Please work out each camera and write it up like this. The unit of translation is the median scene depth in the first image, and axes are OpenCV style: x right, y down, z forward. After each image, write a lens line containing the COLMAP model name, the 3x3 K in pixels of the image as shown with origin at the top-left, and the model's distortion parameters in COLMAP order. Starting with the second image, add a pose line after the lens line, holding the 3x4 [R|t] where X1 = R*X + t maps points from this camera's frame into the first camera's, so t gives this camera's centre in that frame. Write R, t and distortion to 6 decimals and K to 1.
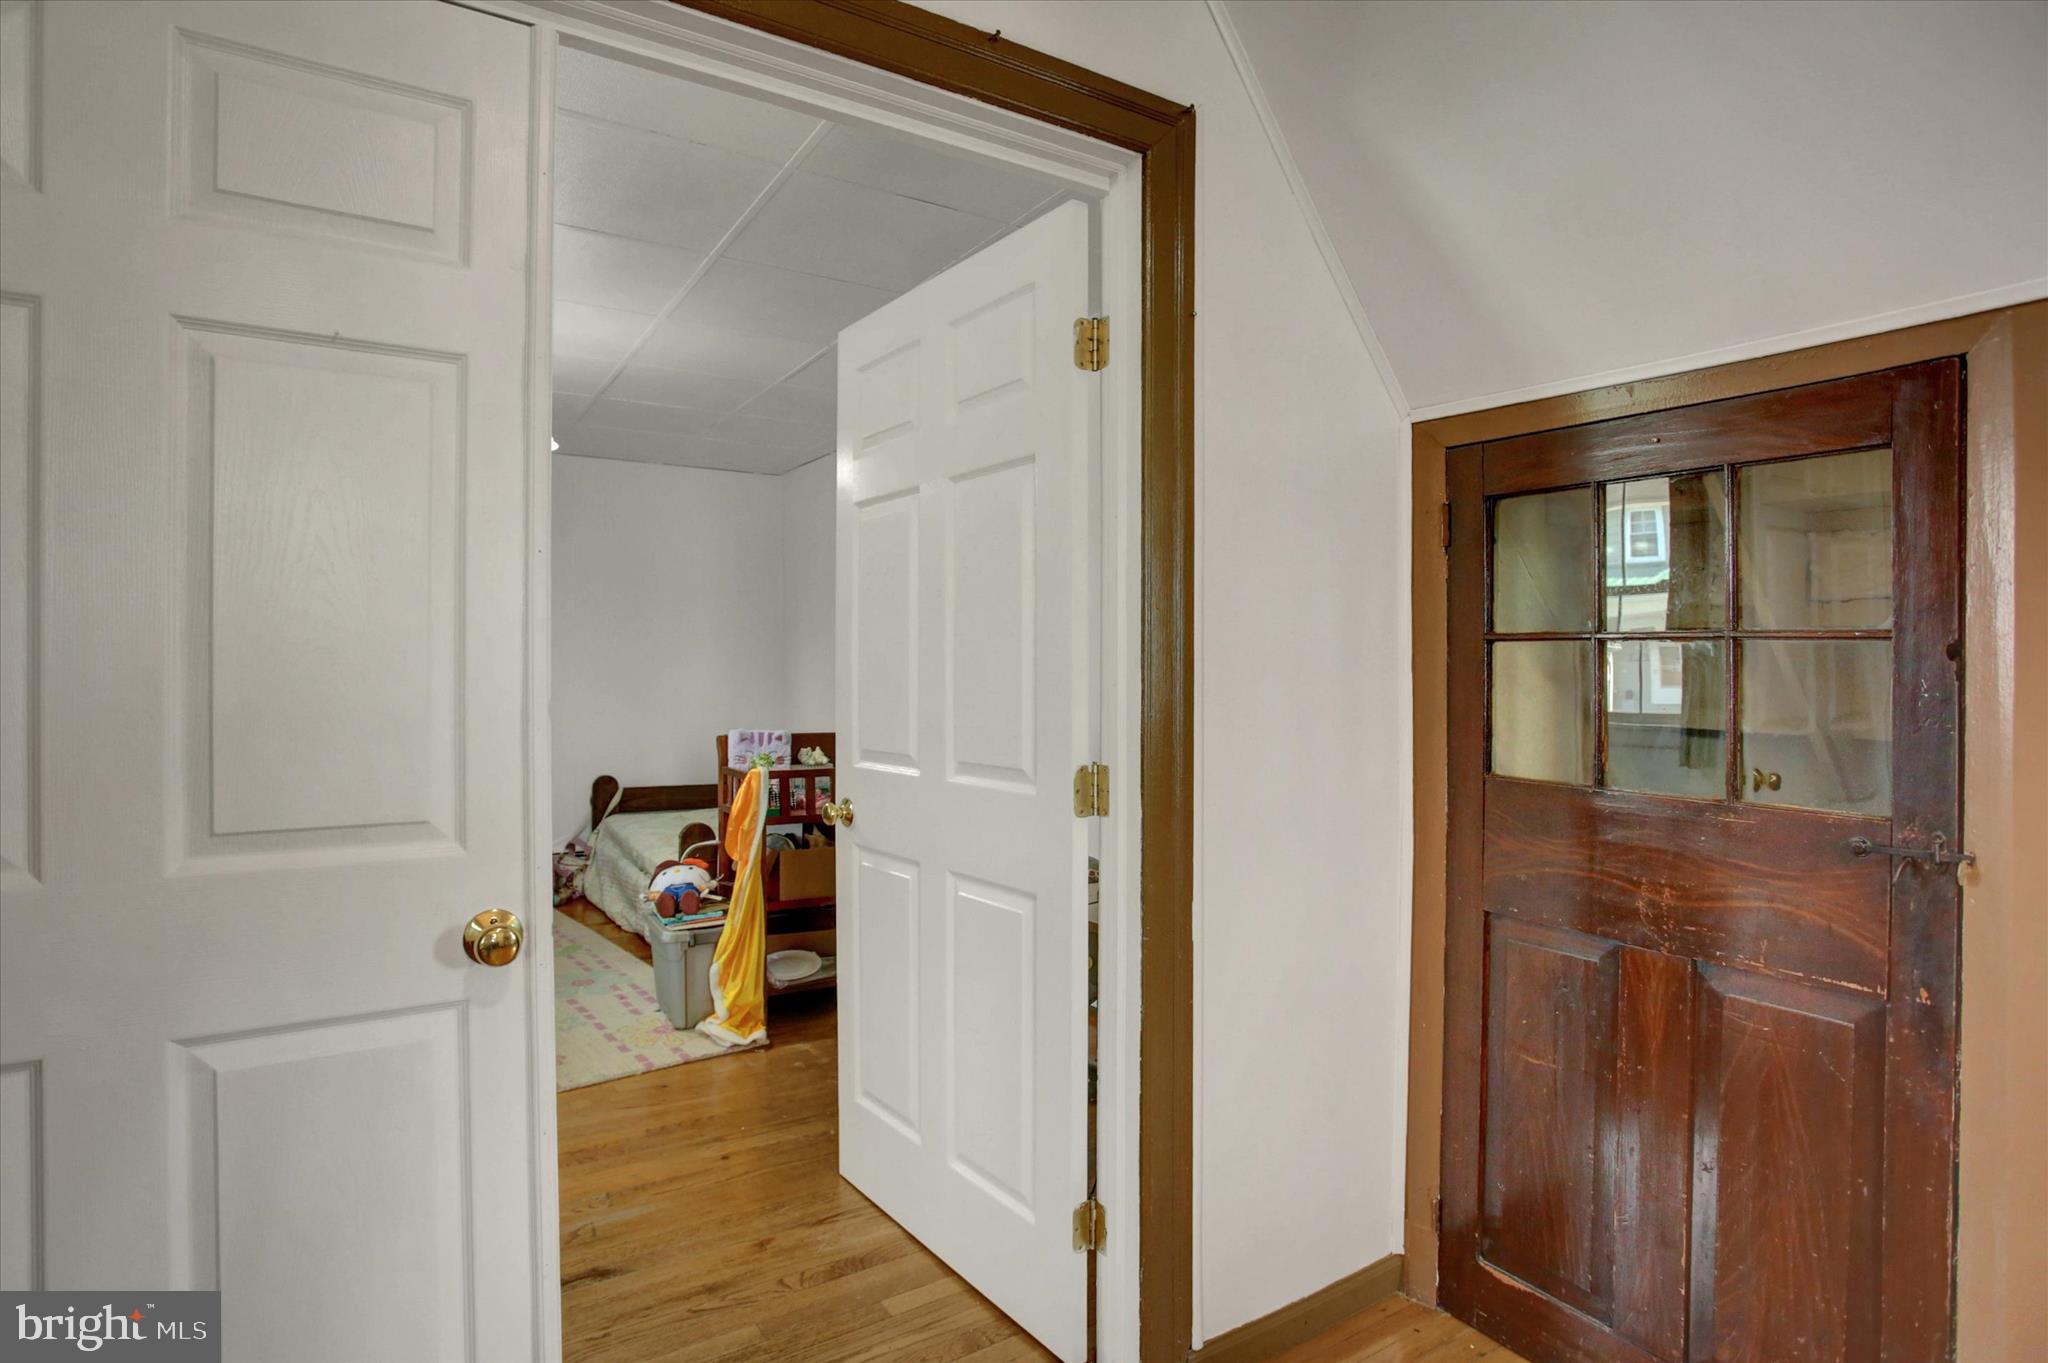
lens RADIAL K [[1084.0, 0, 994.5], [0, 1084.0, 667.6], [0, 0, 1]] dist [-0.080114, 0.035403]
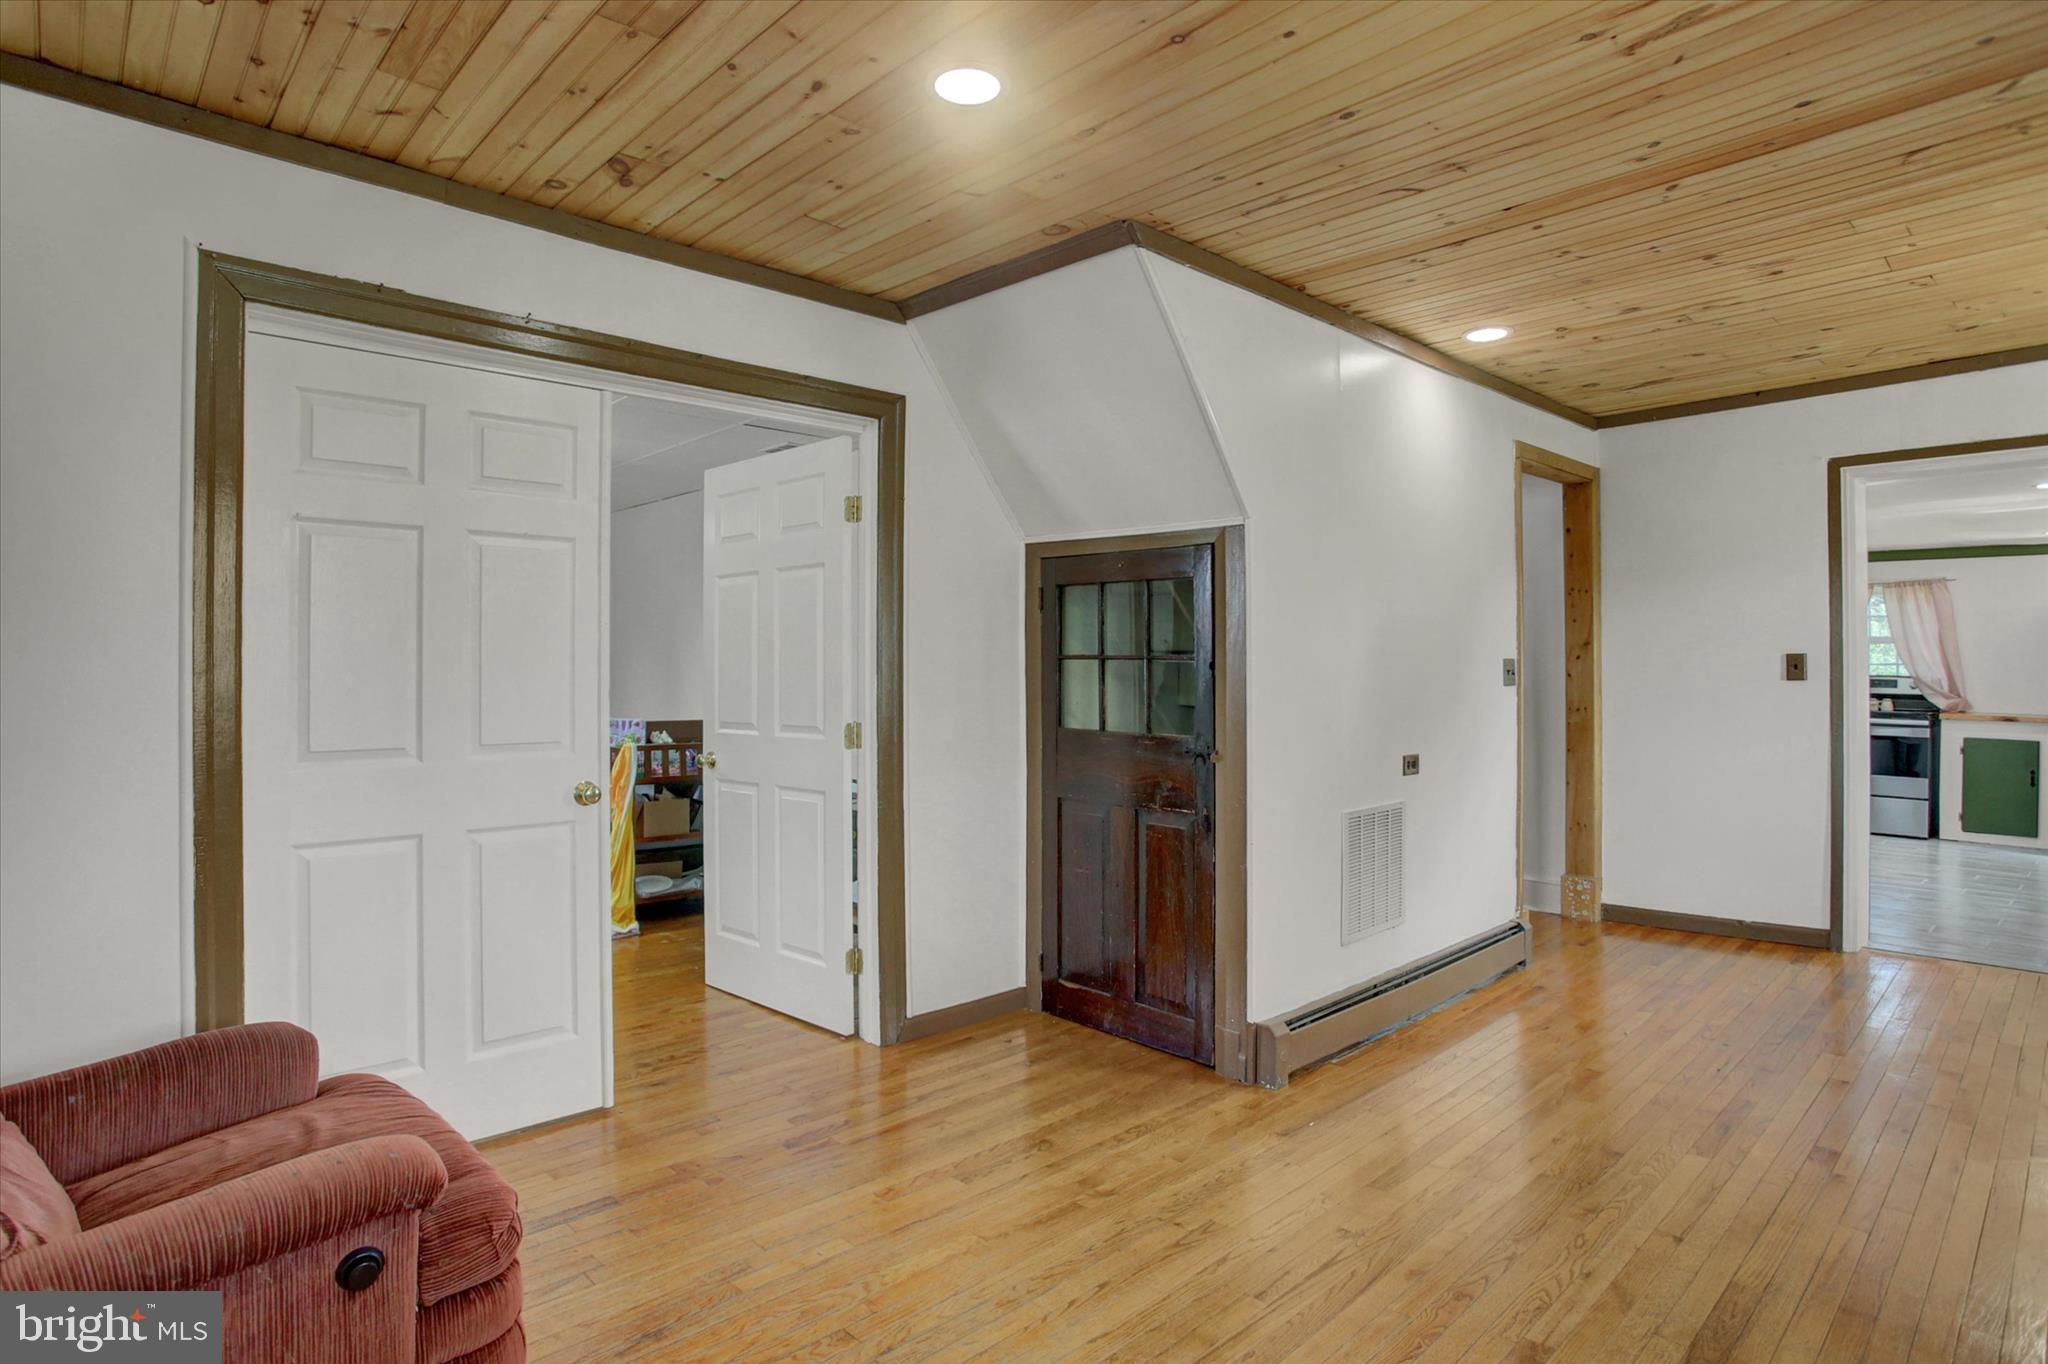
lens RADIAL K [[1084.0, 0, 994.5], [0, 1084.0, 668.1], [0, 0, 1]] dist [-0.080114, 0.035403]
pose [[0.981132, -0.001245, 0.193335, -0.036076], [0.001850, 0.999994, -0.002951, -0.003239], [-0.193330, 0.003253, 0.981128, -0.912648]]
